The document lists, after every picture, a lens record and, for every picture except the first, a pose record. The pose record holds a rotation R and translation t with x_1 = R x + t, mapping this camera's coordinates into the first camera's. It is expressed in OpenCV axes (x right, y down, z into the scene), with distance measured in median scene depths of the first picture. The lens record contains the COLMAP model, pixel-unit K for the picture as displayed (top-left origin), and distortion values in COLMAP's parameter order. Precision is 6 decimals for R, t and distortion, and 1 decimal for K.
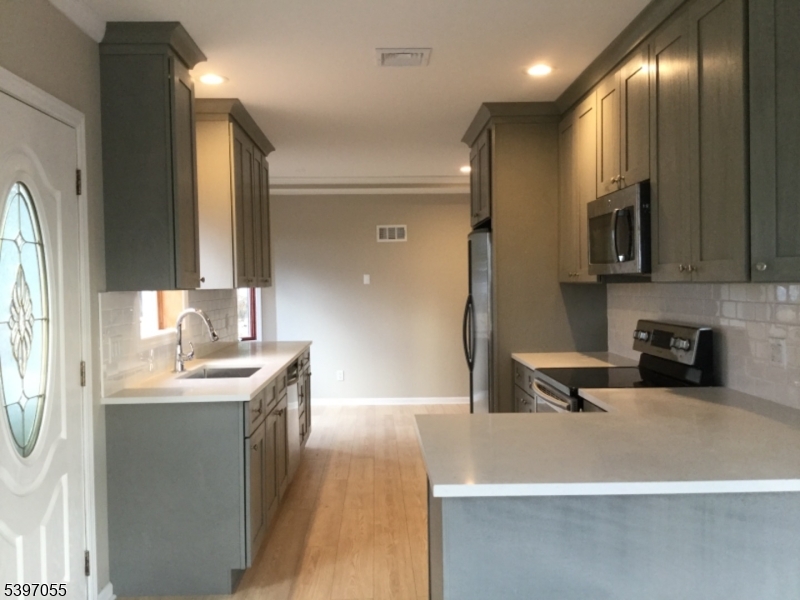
lens RADIAL K [[719.8, 0, 395.9], [0, 719.8, 297.4], [0, 0, 1]] dist [0.117242, -0.236788]
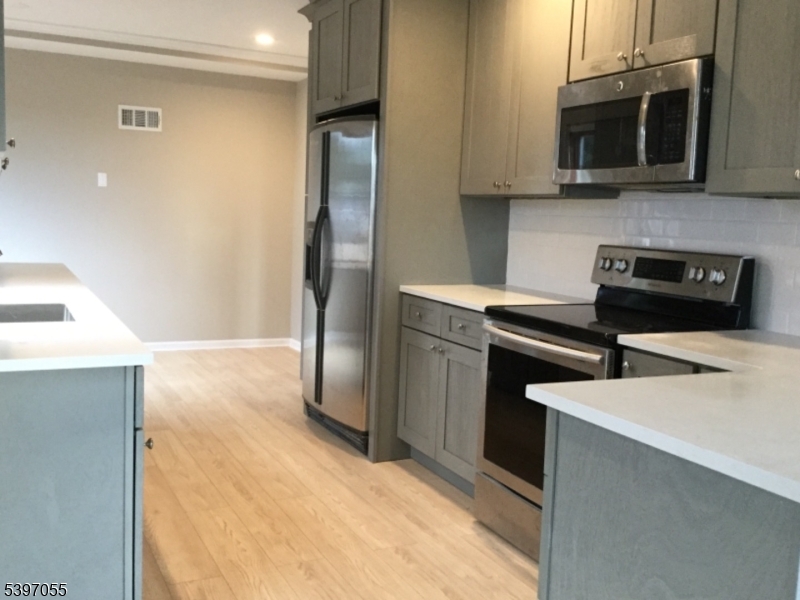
lens RADIAL K [[792.8, 0, 388.0], [0, 792.8, 297.4], [0, 0, 1]] dist [0.139665, -0.332637]
pose [[0.906593, 0.004743, 0.421979, -0.231409], [-0.043691, 0.995618, 0.082676, 0.024585], [-0.419738, -0.093390, 0.902828, 0.286882]]
